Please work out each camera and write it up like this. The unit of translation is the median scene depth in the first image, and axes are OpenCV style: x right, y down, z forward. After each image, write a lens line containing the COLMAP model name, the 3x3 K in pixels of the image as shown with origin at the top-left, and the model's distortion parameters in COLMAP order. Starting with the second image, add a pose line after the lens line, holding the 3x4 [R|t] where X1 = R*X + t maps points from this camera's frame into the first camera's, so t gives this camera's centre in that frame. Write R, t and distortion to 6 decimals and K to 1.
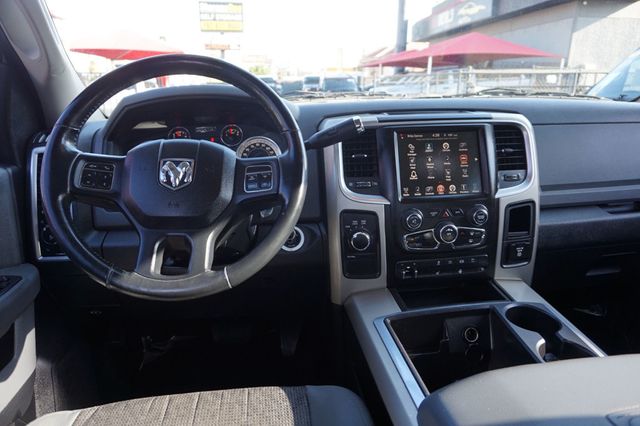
lens RADIAL K [[433.2, 0, 323.2], [0, 433.2, 210.7], [0, 0, 1]] dist [-0.030003, 0.029268]
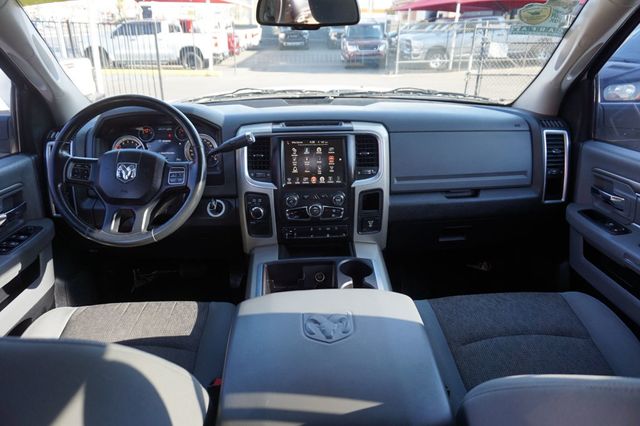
lens RADIAL K [[433.2, 0, 320.3], [0, 433.2, 210.5], [0, 0, 1]] dist [-0.030003, 0.029268]
pose [[0.997195, 0.040851, -0.062719, 0.389544], [-0.032982, 0.992014, 0.121743, -0.124744], [0.067191, -0.119333, 0.990578, -0.464886]]
